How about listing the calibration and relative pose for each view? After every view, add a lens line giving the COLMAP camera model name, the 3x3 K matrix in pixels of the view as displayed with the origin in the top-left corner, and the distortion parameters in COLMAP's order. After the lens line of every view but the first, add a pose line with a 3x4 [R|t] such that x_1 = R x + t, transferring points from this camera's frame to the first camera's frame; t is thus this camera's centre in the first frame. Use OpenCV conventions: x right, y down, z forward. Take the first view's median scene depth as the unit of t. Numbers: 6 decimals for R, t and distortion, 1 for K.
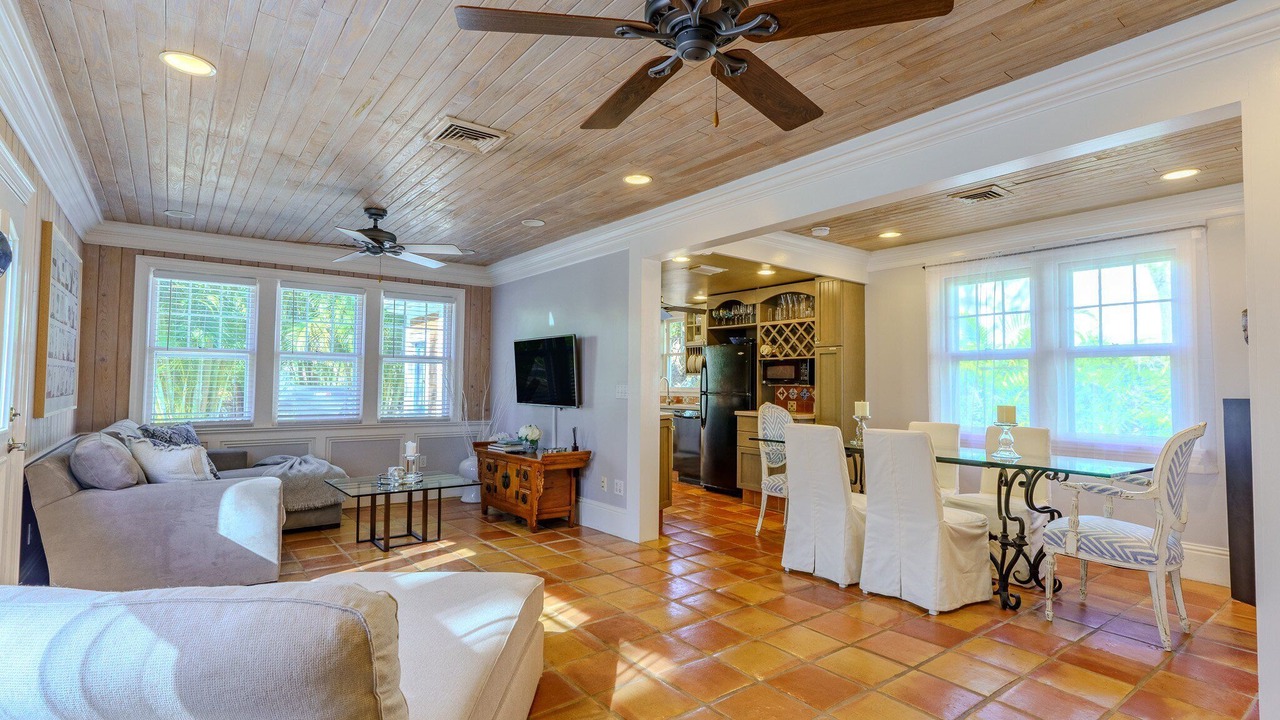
lens RADIAL K [[612.6, 0, 640.0], [0, 612.6, 360.0], [0, 0, 1]] dist [-0.000575, -0.000687]
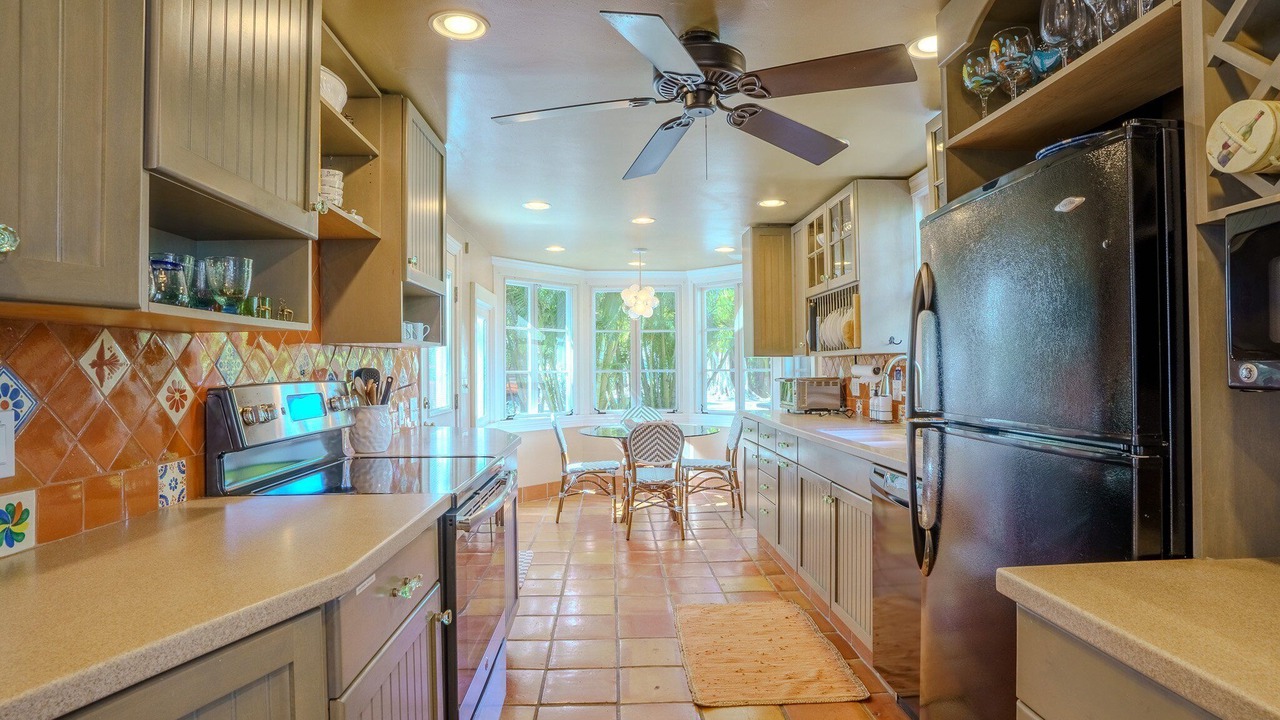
lens RADIAL K [[669.5, 0, 640.0], [0, 669.5, 360.0], [0, 0, 1]] dist [-0.089662, 0.038516]
pose [[0.823699, -0.025862, -0.566438, 0.169613], [0.041150, 0.999052, 0.014227, 0.025294], [0.565532, -0.035028, 0.823982, 0.798787]]
